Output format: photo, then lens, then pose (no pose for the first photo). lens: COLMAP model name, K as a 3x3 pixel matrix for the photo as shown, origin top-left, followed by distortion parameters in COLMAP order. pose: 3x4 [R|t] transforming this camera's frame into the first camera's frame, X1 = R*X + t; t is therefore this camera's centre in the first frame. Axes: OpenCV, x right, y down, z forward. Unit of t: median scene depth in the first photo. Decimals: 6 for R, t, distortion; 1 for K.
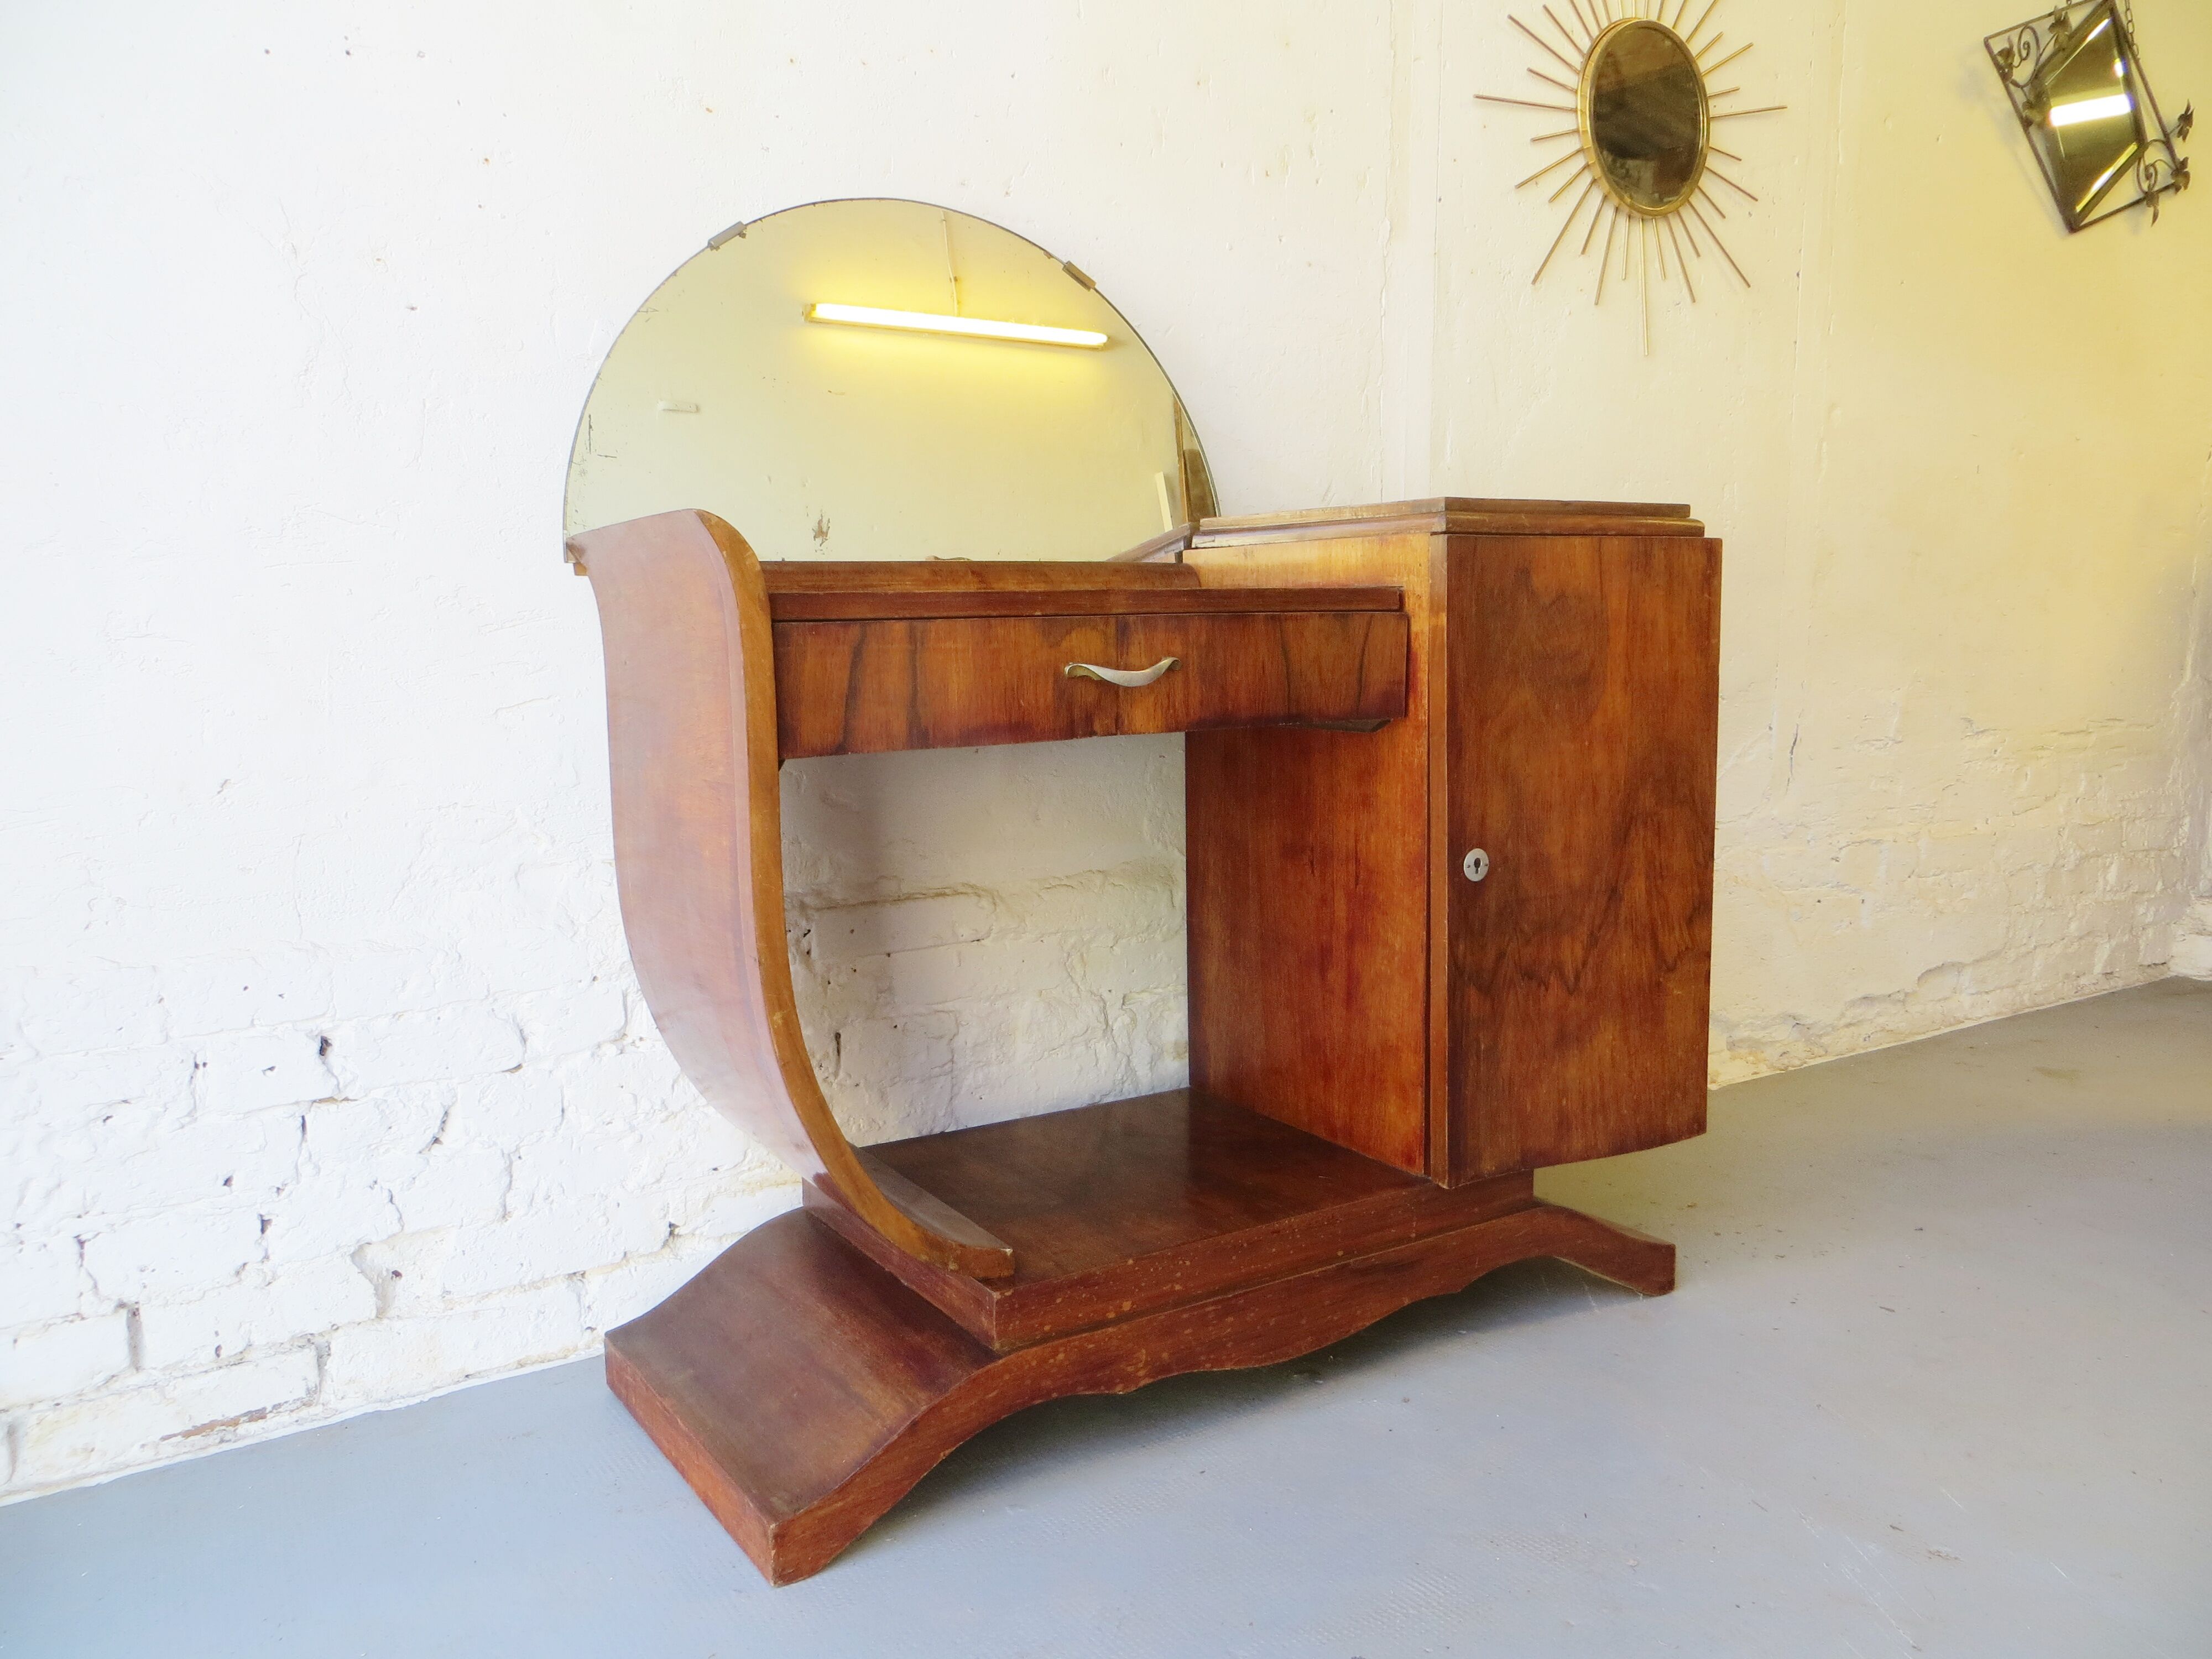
lens RADIAL K [[1657.1, 0, 1097.2], [0, 1657.1, 822.8], [0, 0, 1]] dist [-0.016562, 0.002001]
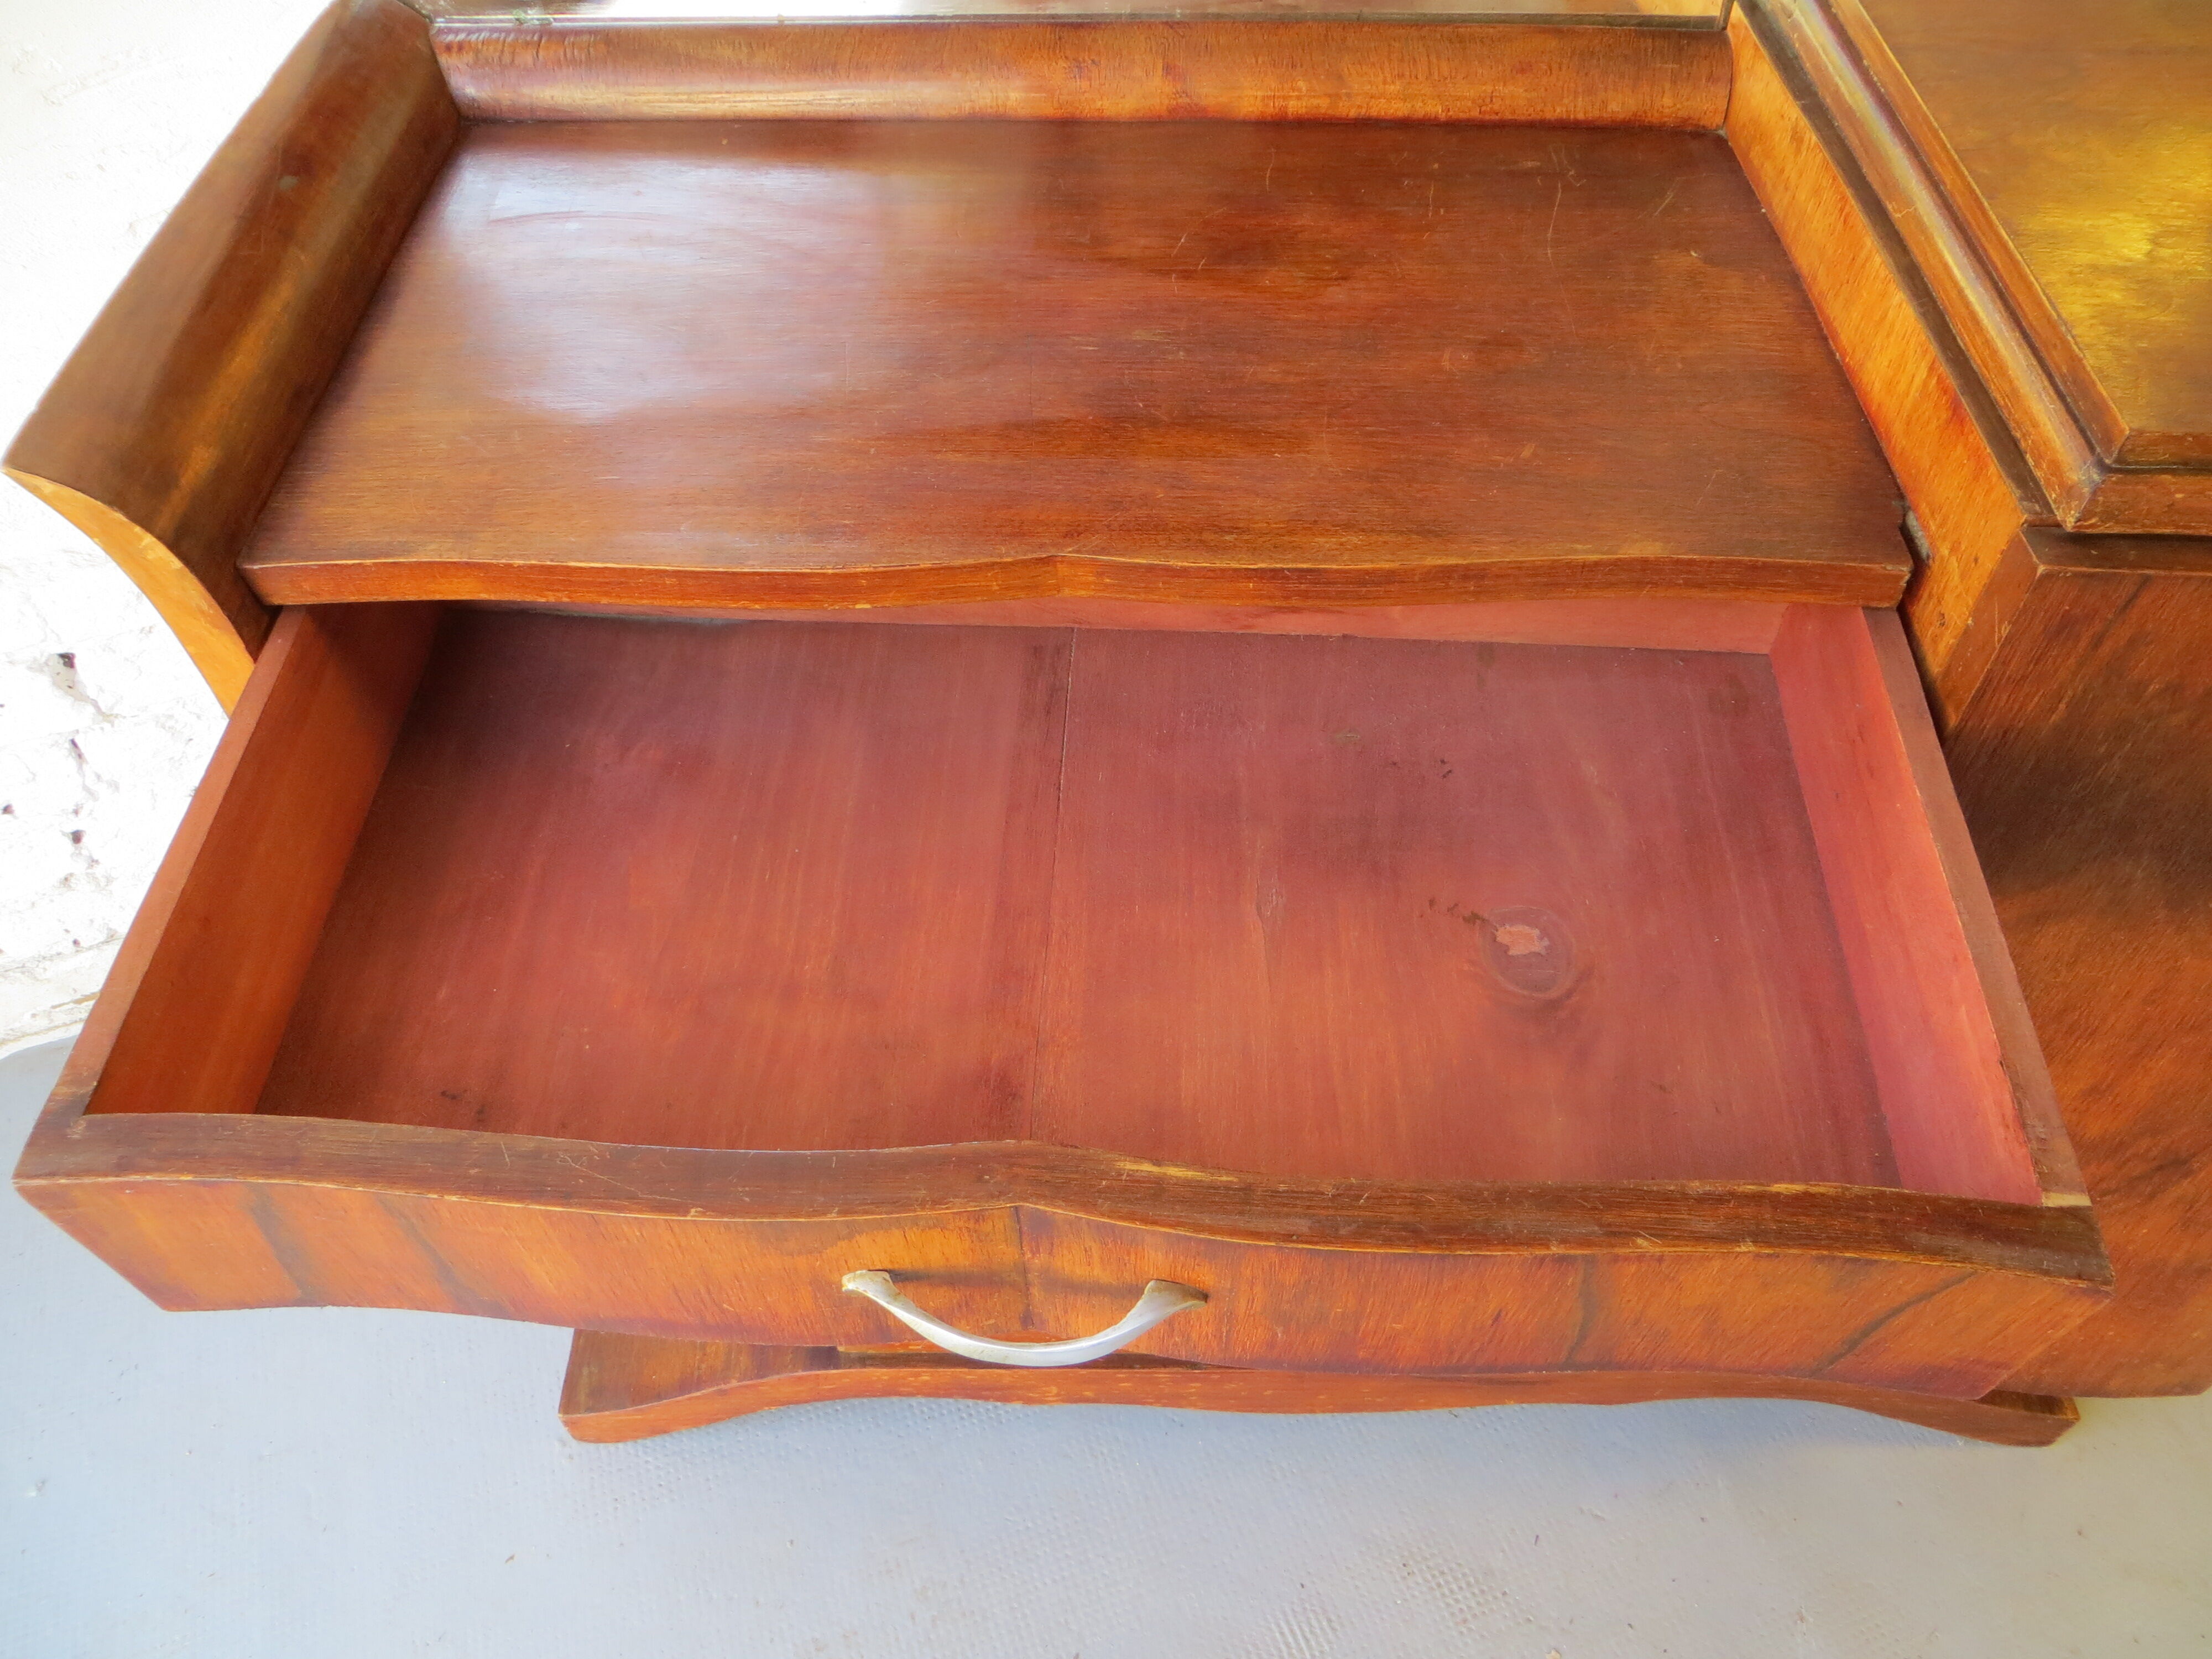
lens RADIAL K [[1650.5, 0, 1106.0], [0, 1650.5, 829.5], [0, 0, 1]] dist [-0.015691, 0.000655]
pose [[0.844294, 0.415508, -0.338409, 0.173335], [-0.070270, 0.711892, 0.698765, -0.347174], [0.531253, -0.566183, 0.630244, 0.599395]]
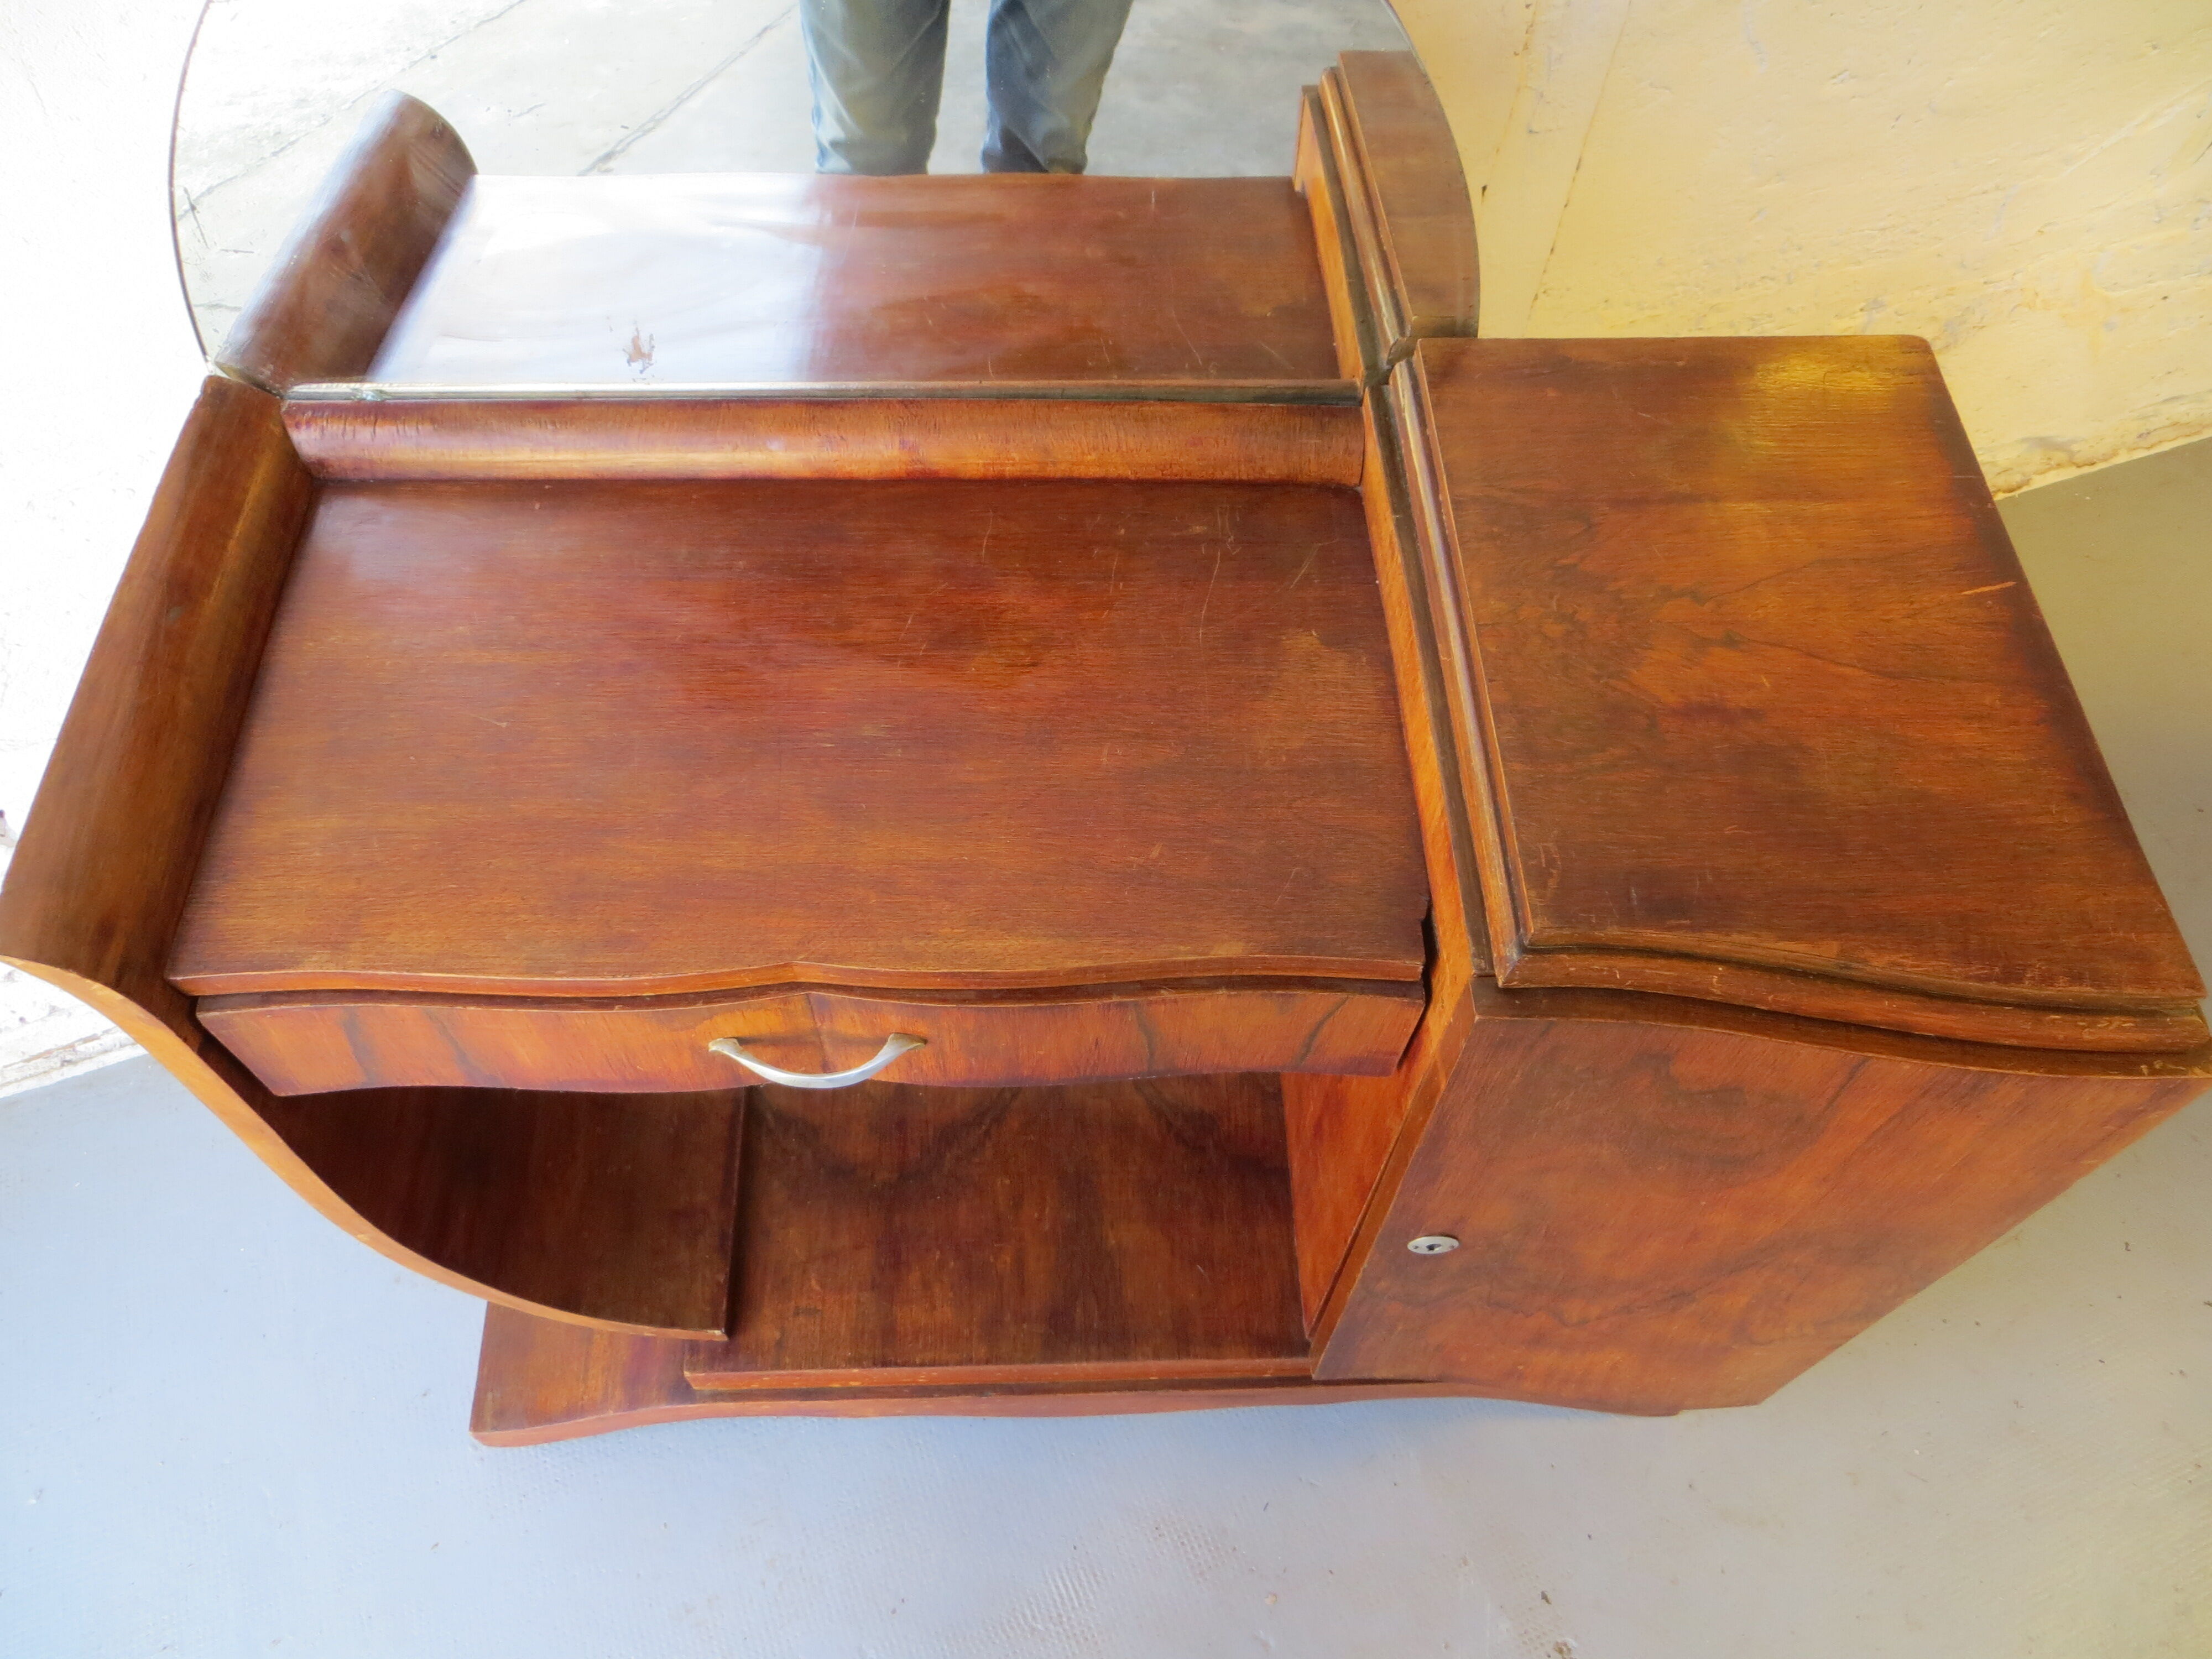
lens RADIAL K [[1649.8, 0, 1098.2], [0, 1649.8, 808.3], [0, 0, 1]] dist [-0.015018, -0.001699]
pose [[0.863366, 0.438582, -0.249491, 0.196537], [-0.093268, 0.624647, 0.775318, -0.560155], [0.495884, -0.646113, 0.580204, 0.652430]]
